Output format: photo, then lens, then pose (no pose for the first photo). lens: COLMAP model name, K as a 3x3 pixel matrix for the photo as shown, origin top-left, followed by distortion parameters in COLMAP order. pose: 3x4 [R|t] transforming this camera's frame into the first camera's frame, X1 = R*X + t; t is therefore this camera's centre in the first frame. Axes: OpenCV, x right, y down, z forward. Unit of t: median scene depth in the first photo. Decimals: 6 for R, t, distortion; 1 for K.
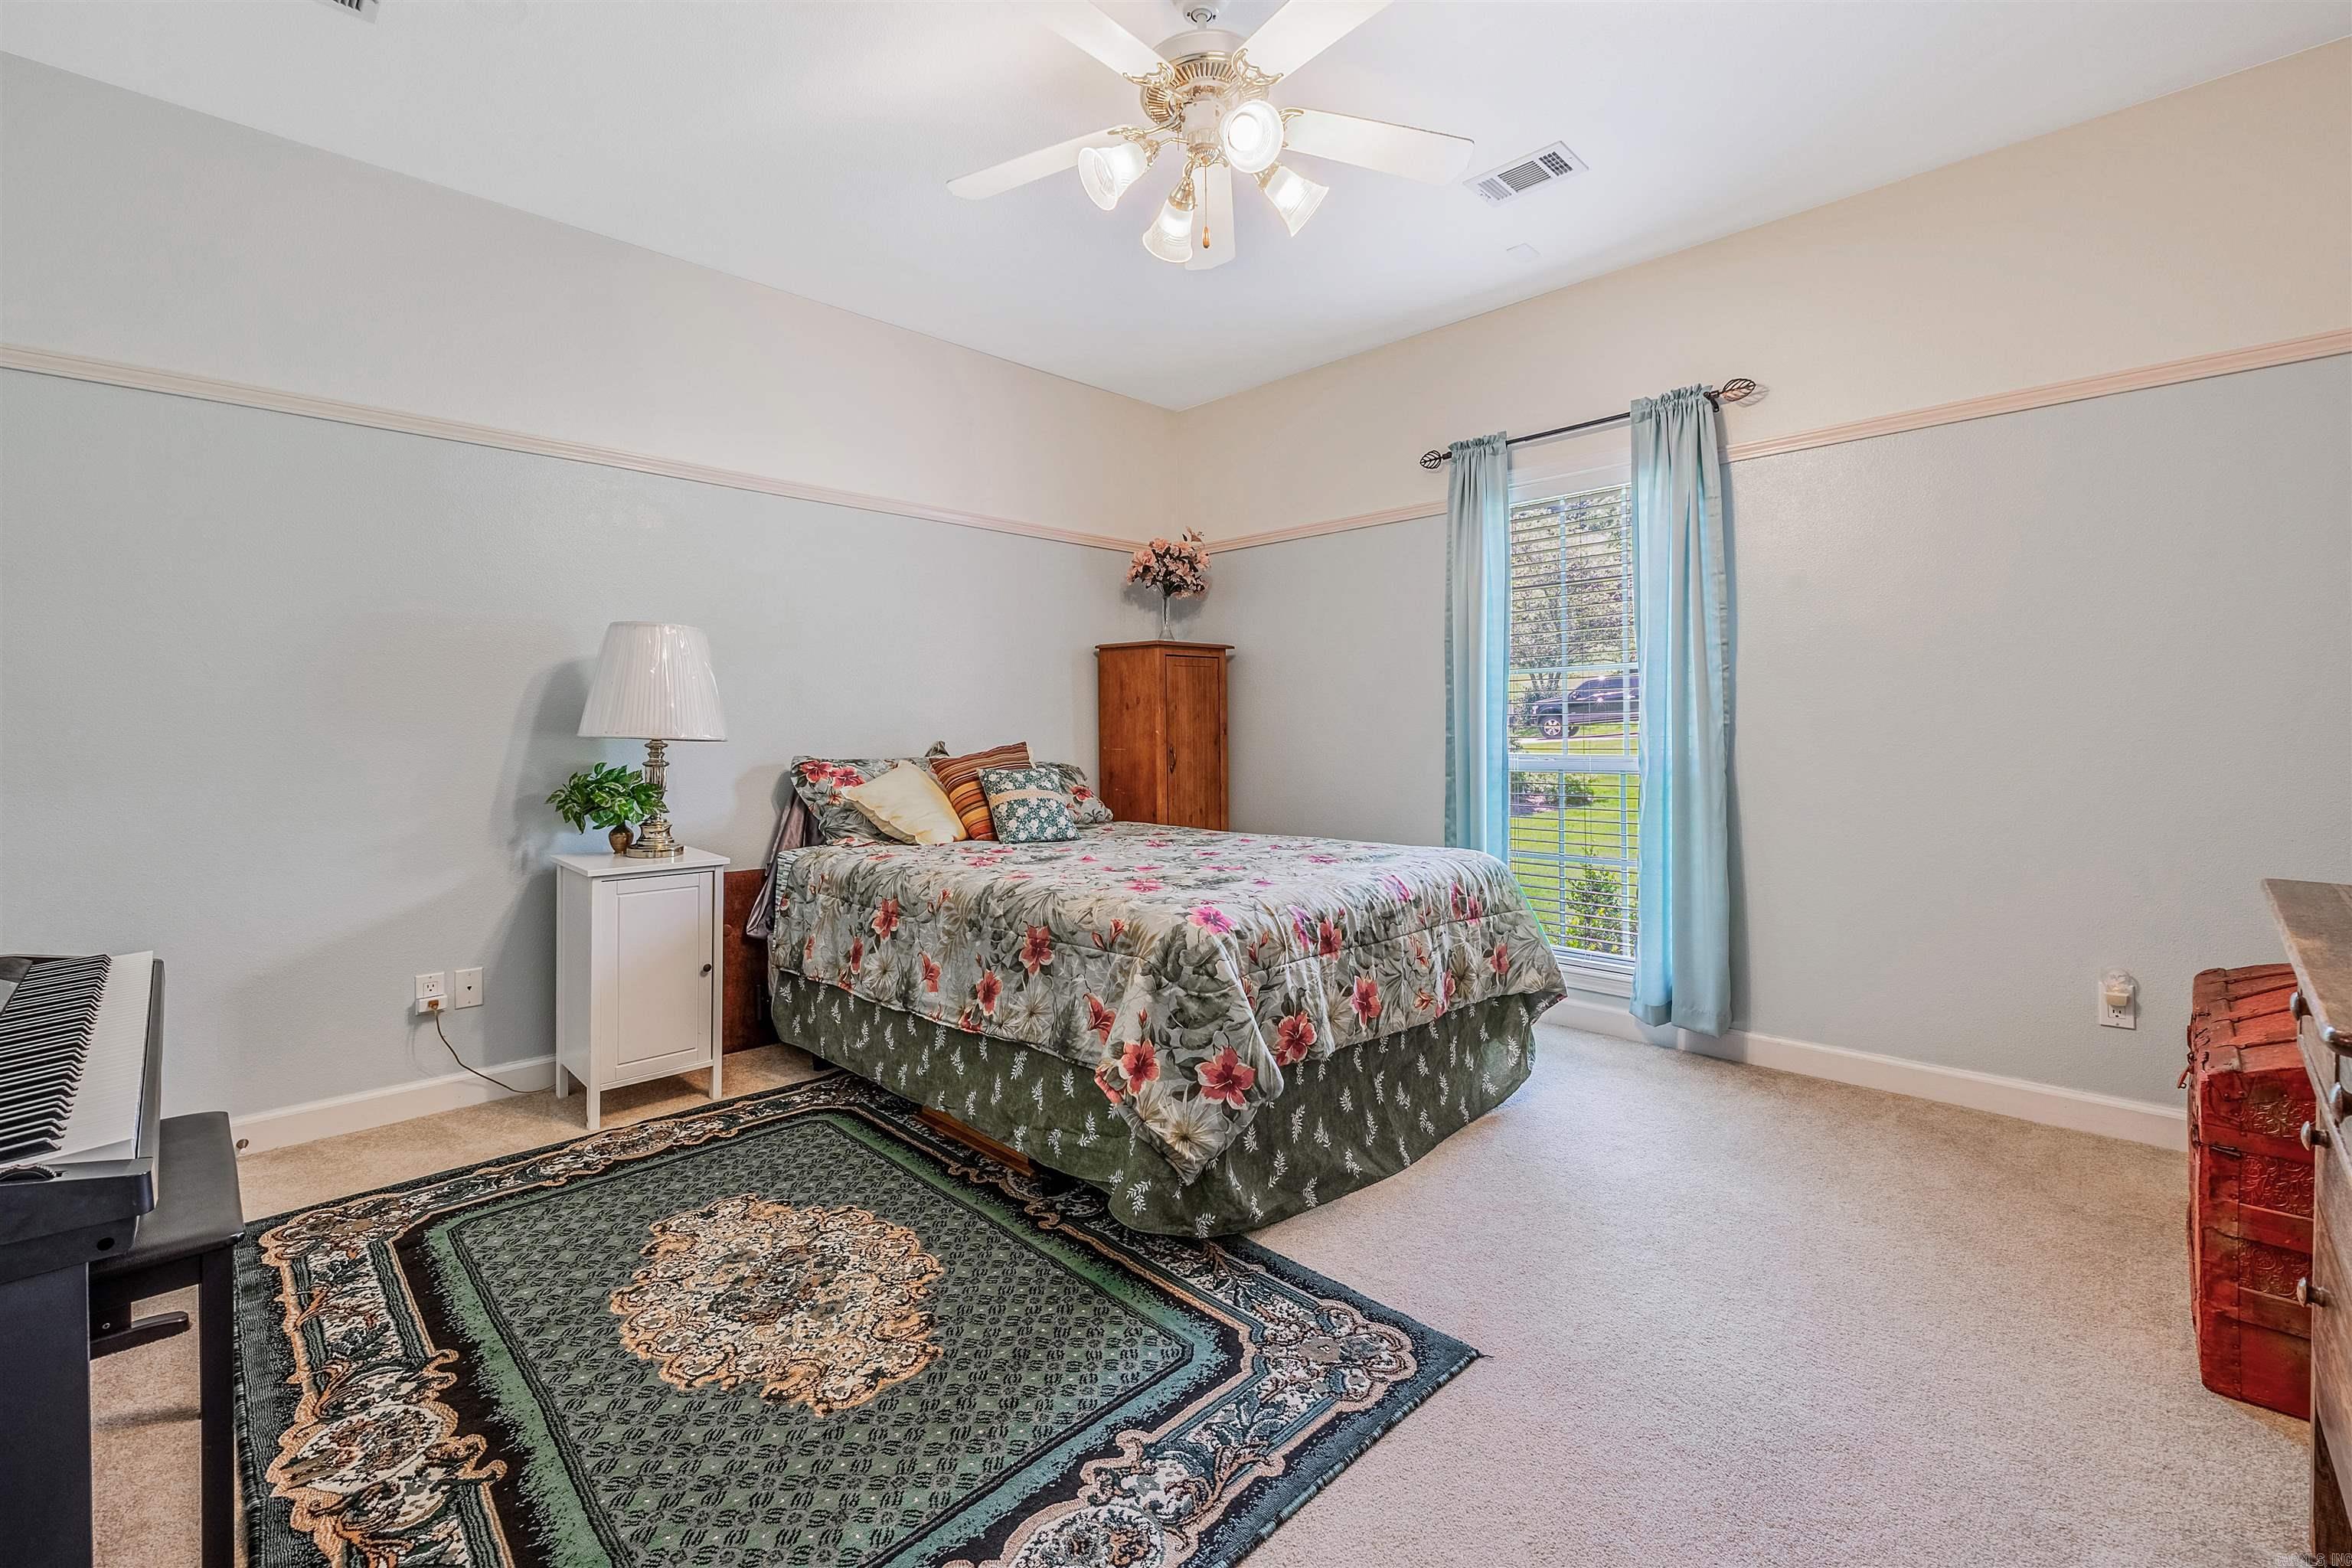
lens RADIAL K [[993.7, 0, 1159.1], [0, 993.7, 728.8], [0, 0, 1]] dist [-0.004728, 0.000003]
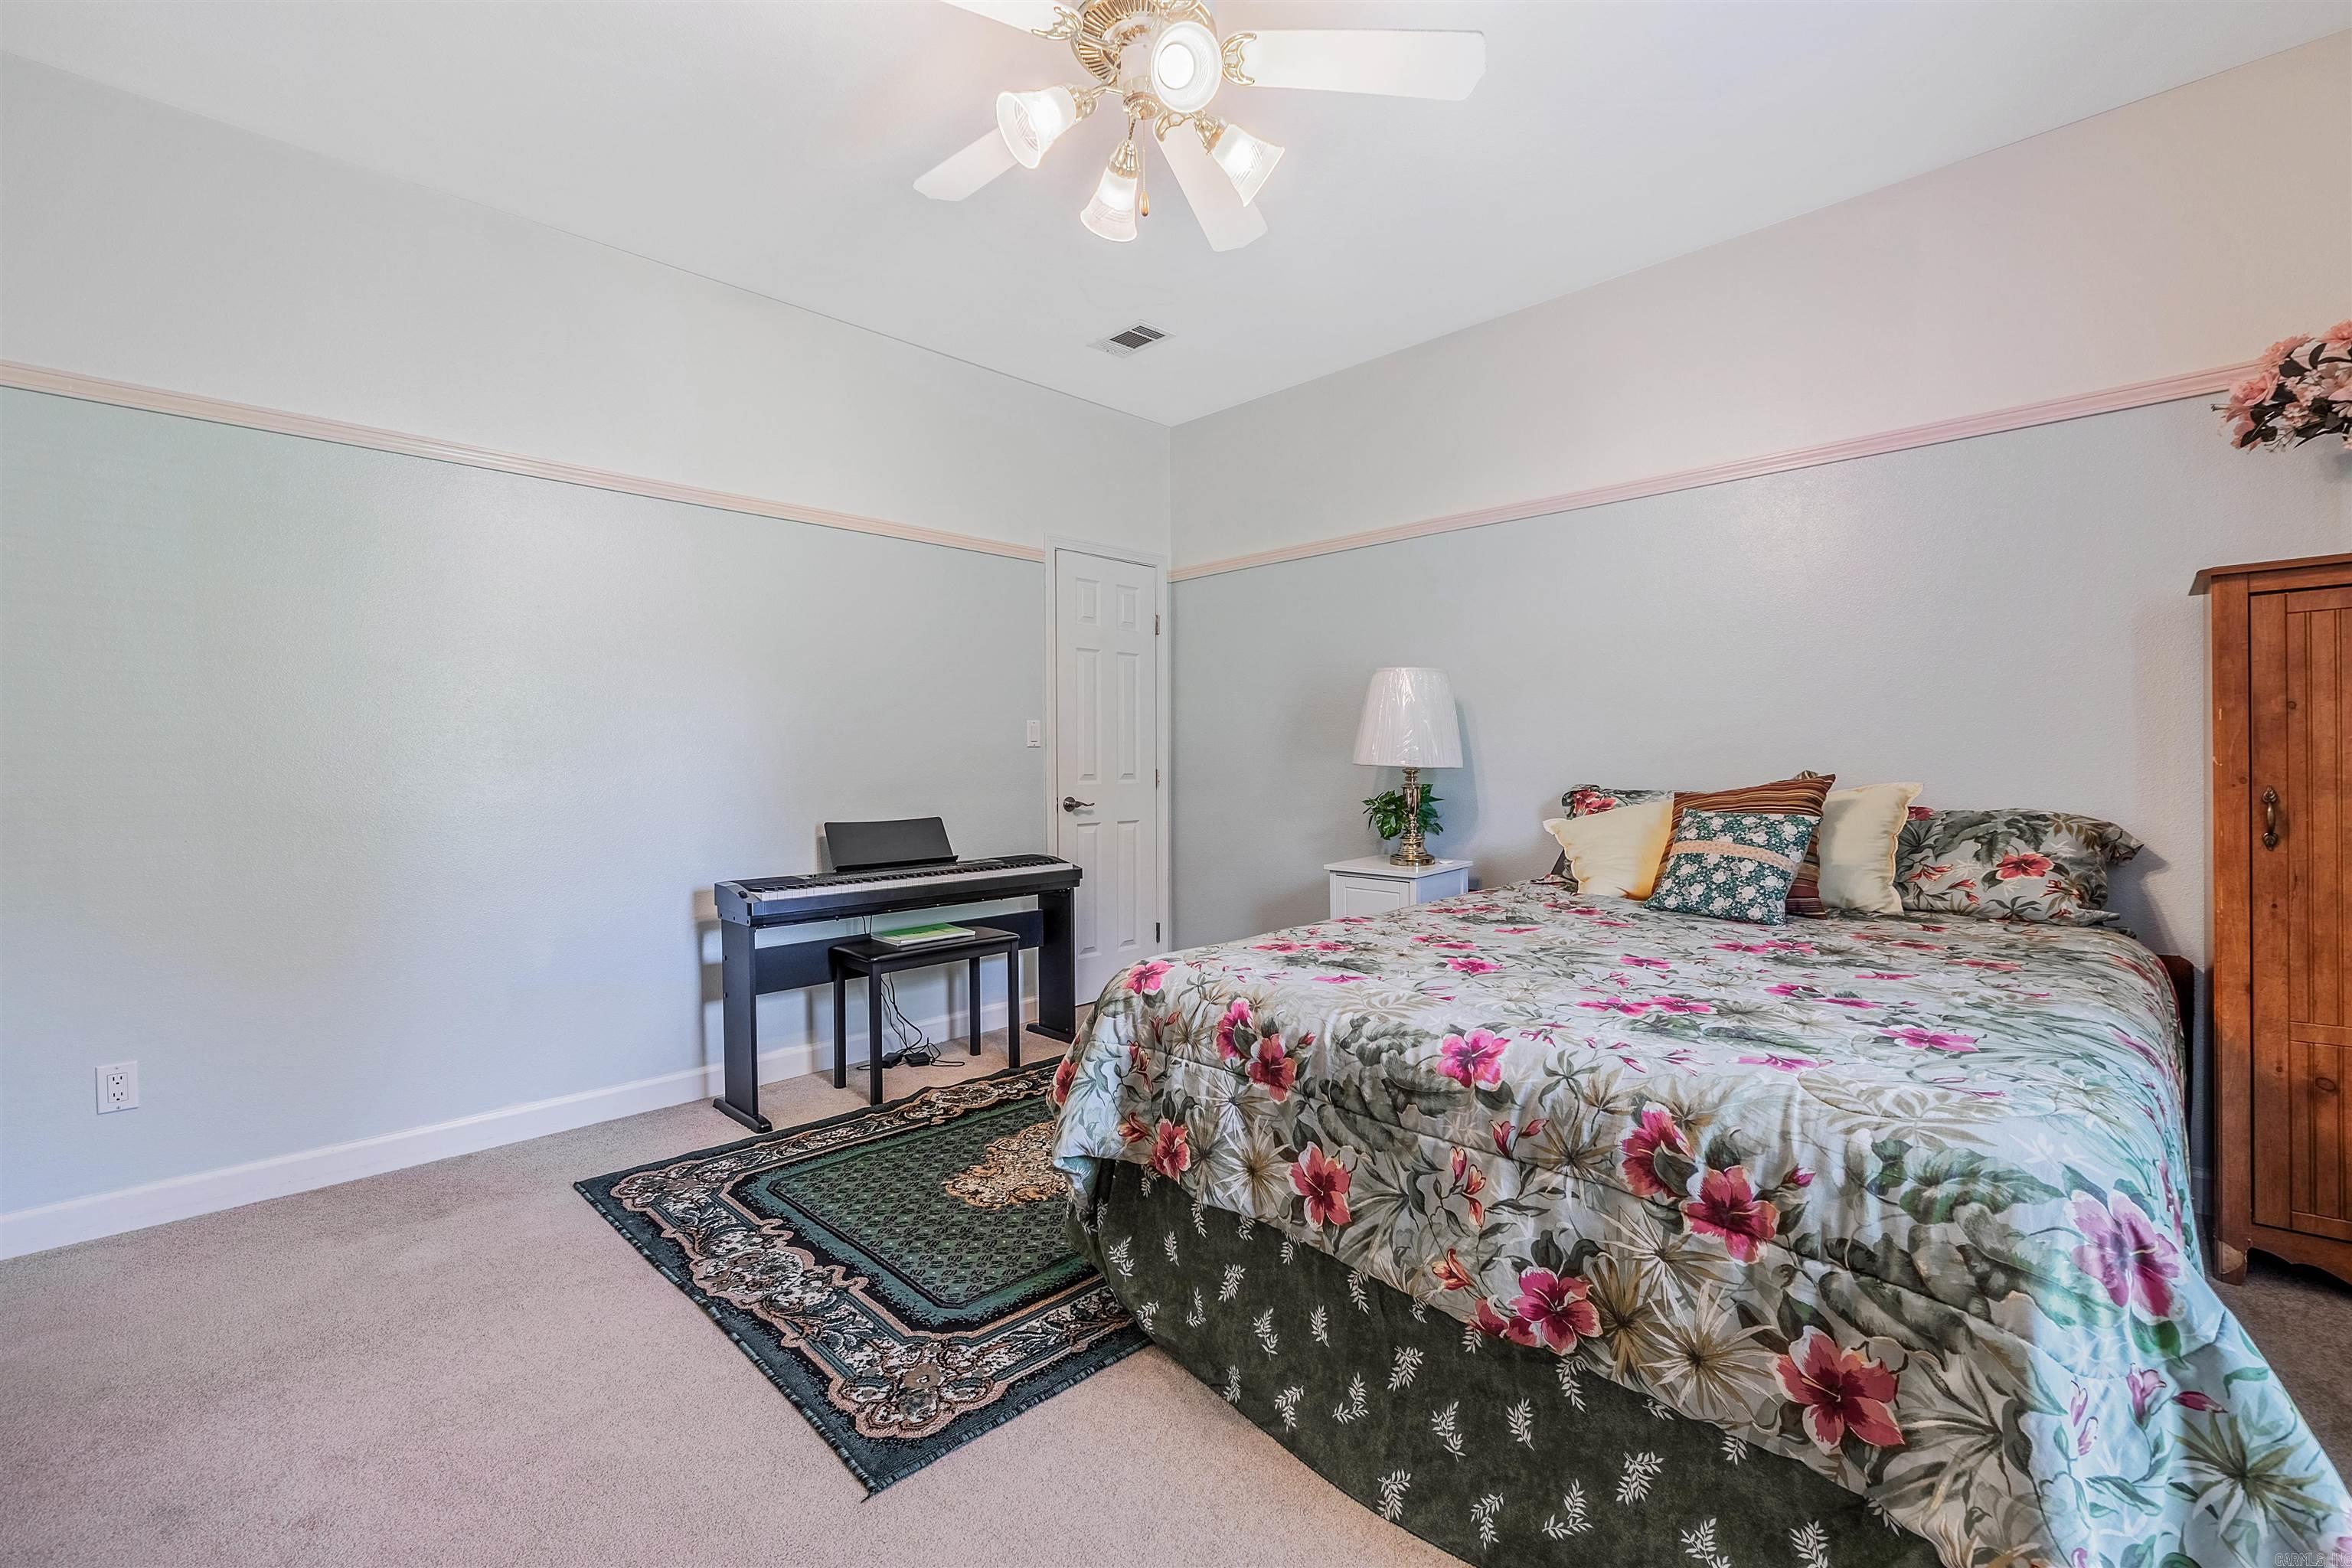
lens RADIAL K [[993.7, 0, 1186.6], [0, 993.7, 777.4], [0, 0, 1]] dist [-0.004728, 0.000003]
pose [[0.025001, 0.027979, -0.999296, 0.930972], [0.007518, 0.999575, 0.028175, -0.012537], [0.999659, -0.008217, 0.024780, 0.994387]]
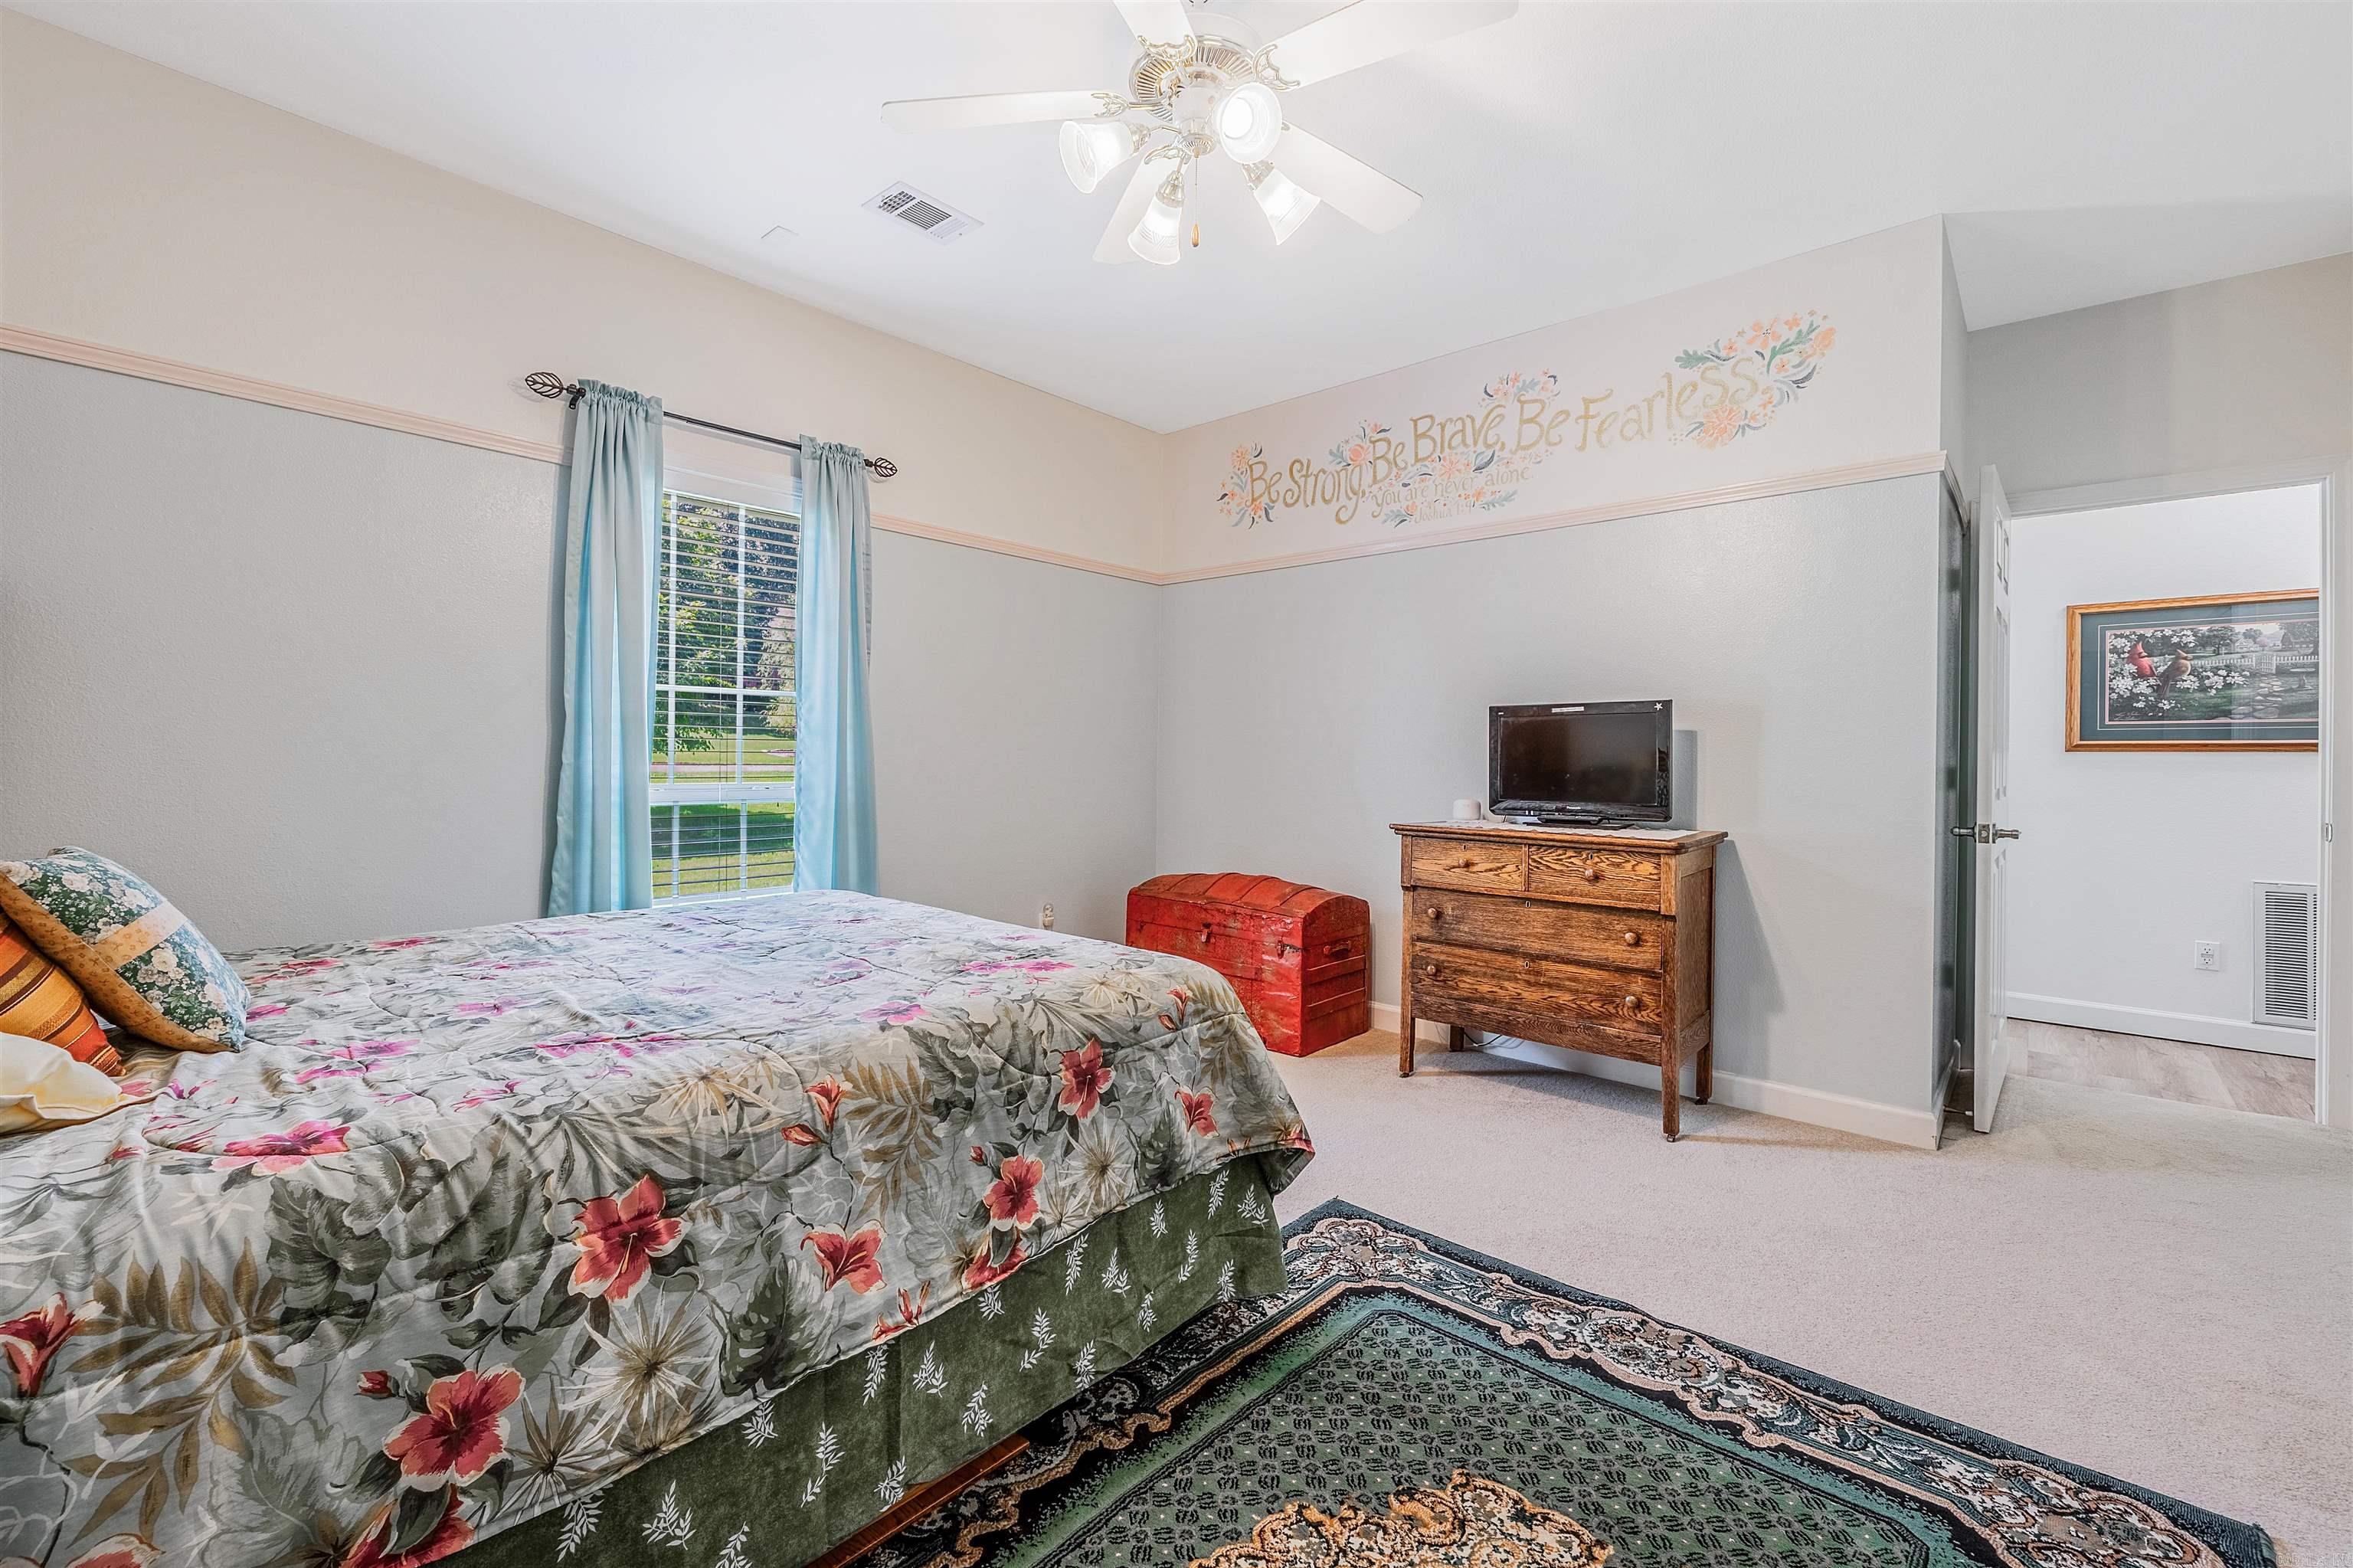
lens RADIAL K [[994.1, 0, 1164.8], [0, 994.1, 762.4], [0, 0, 1]] dist [-0.004728, 0.000003]
pose [[-0.056130, 0.002458, 0.998420, -0.867641], [-0.013353, 0.999906, -0.003213, 0.005522], [-0.998334, -0.013512, -0.056092, 1.055411]]
